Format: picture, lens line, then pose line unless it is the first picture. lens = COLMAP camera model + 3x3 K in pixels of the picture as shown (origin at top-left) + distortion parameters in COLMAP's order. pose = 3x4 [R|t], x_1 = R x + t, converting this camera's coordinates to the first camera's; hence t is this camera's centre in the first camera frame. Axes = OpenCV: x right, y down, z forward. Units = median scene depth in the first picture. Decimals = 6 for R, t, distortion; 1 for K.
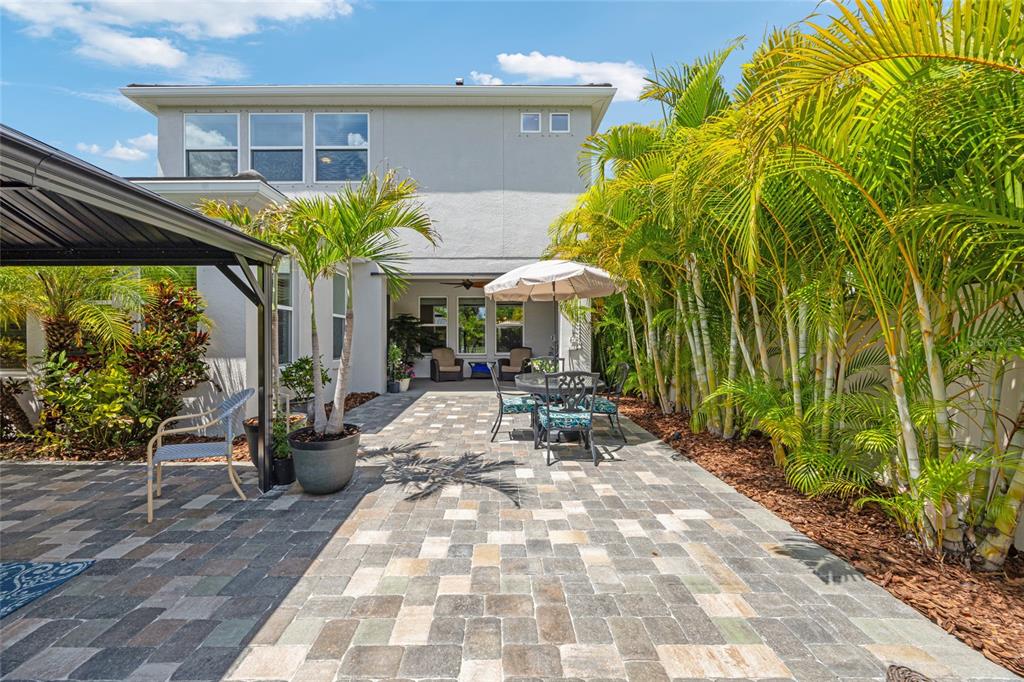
lens RADIAL K [[402.2, 0, 505.0], [0, 402.2, 336.6], [0, 0, 1]] dist [-0.001071, -0.000136]
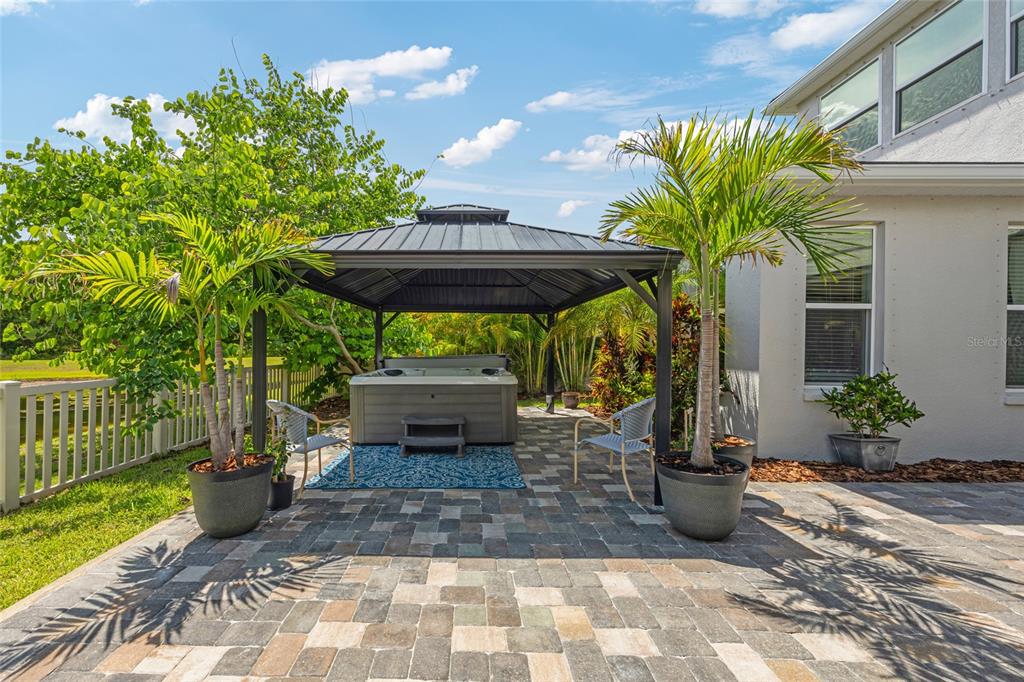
lens RADIAL K [[402.2, 0, 507.1], [0, 402.2, 343.5], [0, 0, 1]] dist [-0.001071, -0.000136]
pose [[-0.000742, -0.003107, -0.999995, 0.430394], [-0.006876, 0.999972, -0.003102, -0.031325], [0.999976, 0.006874, -0.000763, 0.550859]]
